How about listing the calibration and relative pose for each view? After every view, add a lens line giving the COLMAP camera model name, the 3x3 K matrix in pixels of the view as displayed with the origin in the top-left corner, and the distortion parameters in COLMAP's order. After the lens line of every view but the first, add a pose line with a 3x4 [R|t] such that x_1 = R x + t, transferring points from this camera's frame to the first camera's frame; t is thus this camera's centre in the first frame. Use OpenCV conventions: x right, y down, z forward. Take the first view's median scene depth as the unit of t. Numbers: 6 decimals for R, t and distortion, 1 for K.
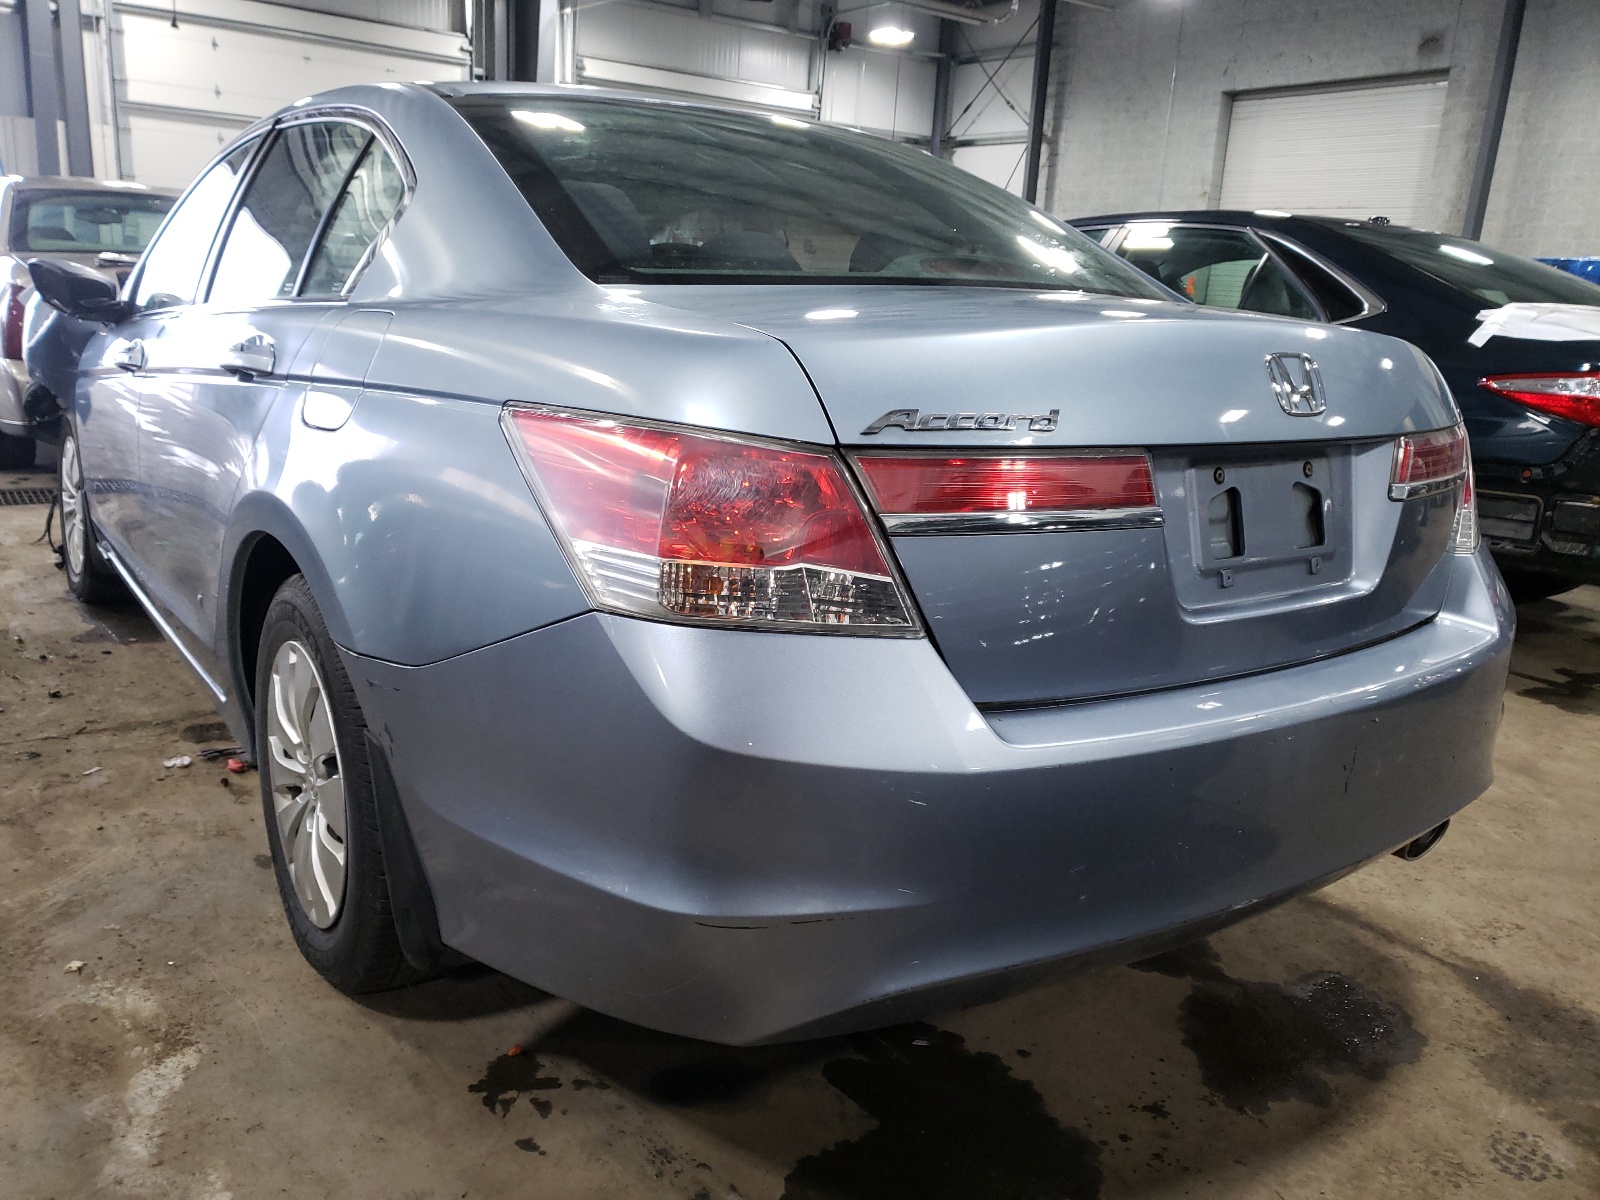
lens RADIAL K [[1236.4, 0, 798.3], [0, 1236.4, 601.4], [0, 0, 1]] dist [0.029473, -0.006090]
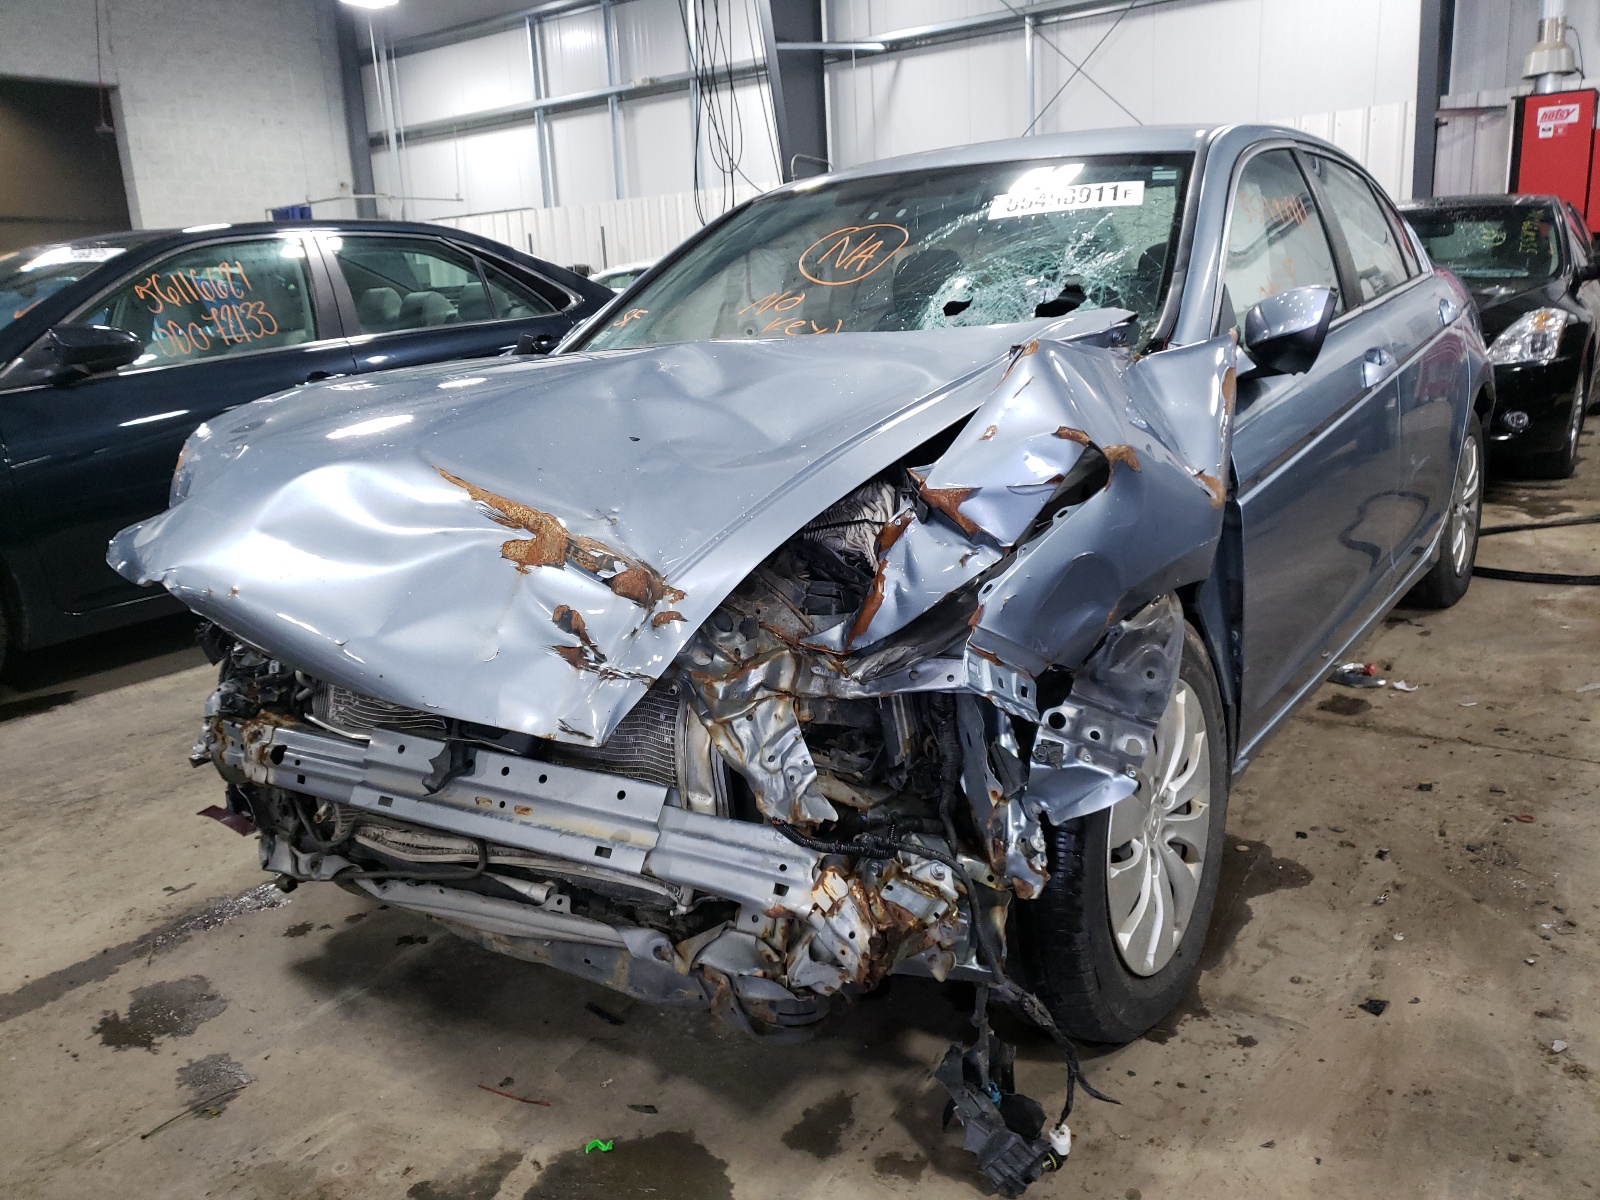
lens RADIAL K [[1236.4, 0, 805.1], [0, 1236.4, 583.6], [0, 0, 1]] dist [0.029473, -0.006090]
pose [[-0.318457, -0.249857, 0.914416, -1.339788], [0.269617, 0.900922, 0.340068, -0.501612], [-0.908786, 0.354839, -0.219539, 1.697054]]
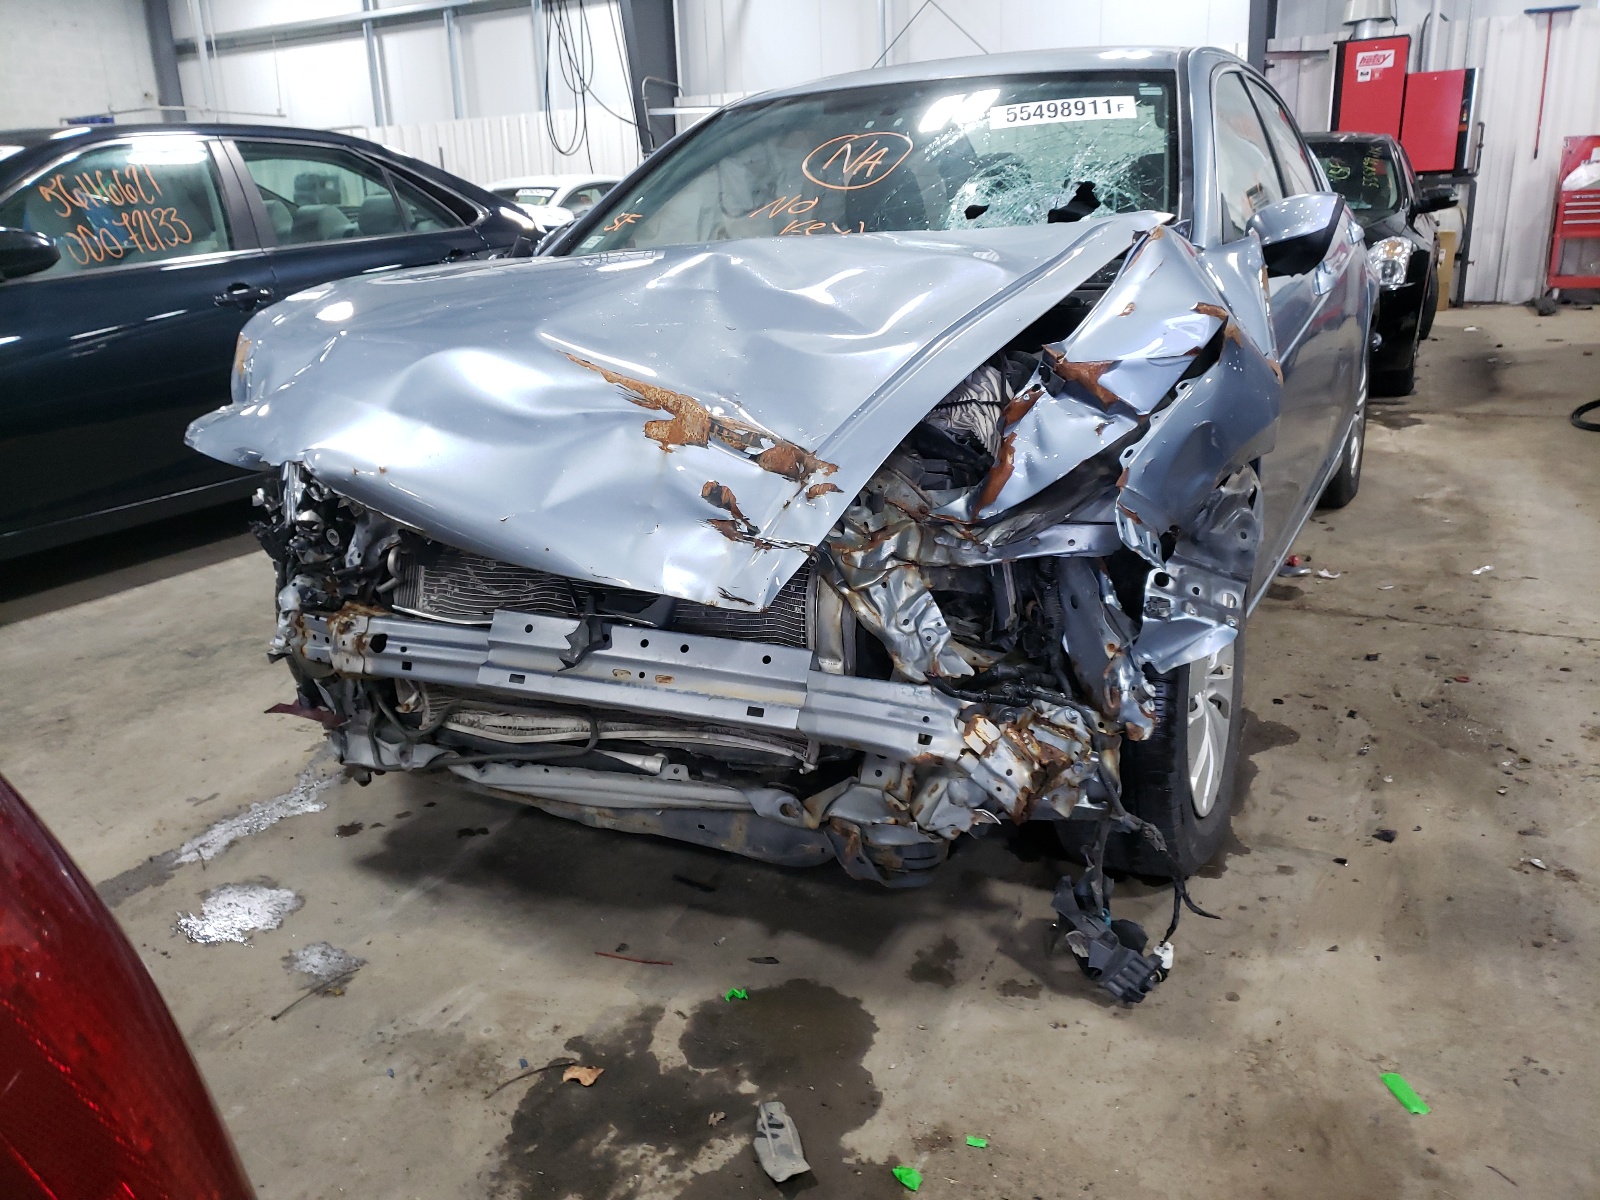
lens RADIAL K [[1236.4, 0, 797.6], [0, 1236.4, 562.7], [0, 0, 1]] dist [0.029473, -0.006090]
pose [[-0.442199, -0.273249, 0.854280, -1.324072], [0.238069, 0.882540, 0.405519, -0.524854], [-0.864744, 0.382698, -0.325207, 1.845498]]
